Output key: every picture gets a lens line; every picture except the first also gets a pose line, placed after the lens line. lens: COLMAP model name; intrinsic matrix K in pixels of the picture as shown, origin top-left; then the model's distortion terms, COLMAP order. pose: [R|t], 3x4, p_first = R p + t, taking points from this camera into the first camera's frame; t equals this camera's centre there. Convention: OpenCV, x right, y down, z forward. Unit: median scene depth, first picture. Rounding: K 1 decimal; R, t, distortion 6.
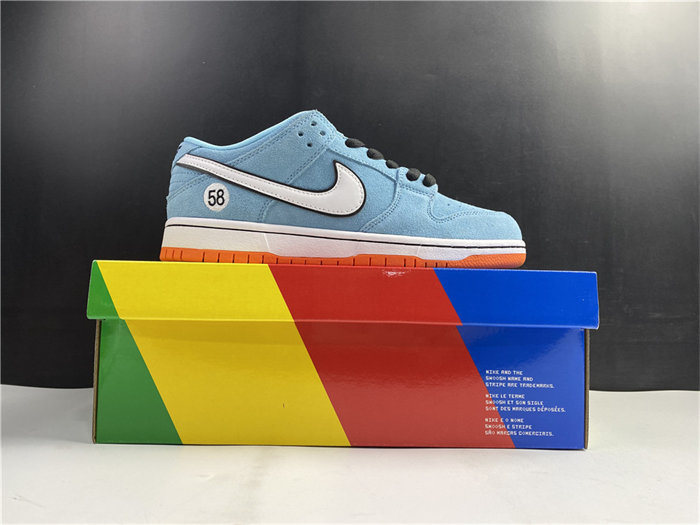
lens RADIAL K [[531.0, 0, 350.0], [0, 531.0, 262.5], [0, 0, 1]] dist [-0.152520, -0.004625]
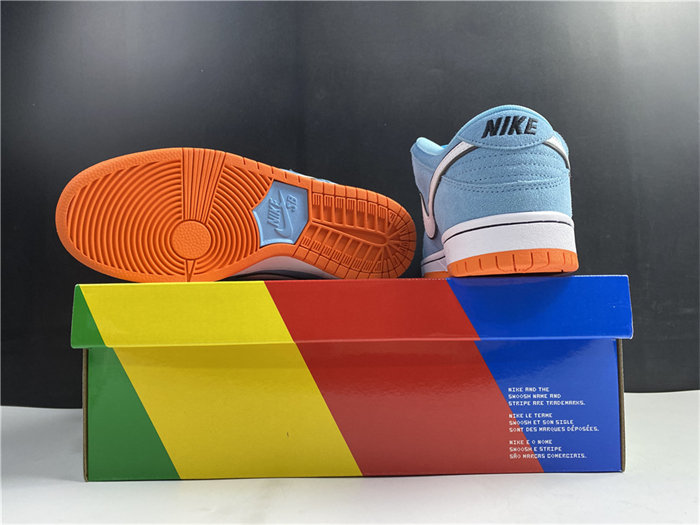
lens RADIAL K [[526.2, 0, 350.0], [0, 526.2, 262.5], [0, 0, 1]] dist [-0.138224, 0.005596]
pose [[0.998512, -0.042815, -0.033780, 0.025834], [0.042699, 0.999079, -0.004133, -0.019413], [0.033926, 0.002685, 0.999421, 0.096950]]
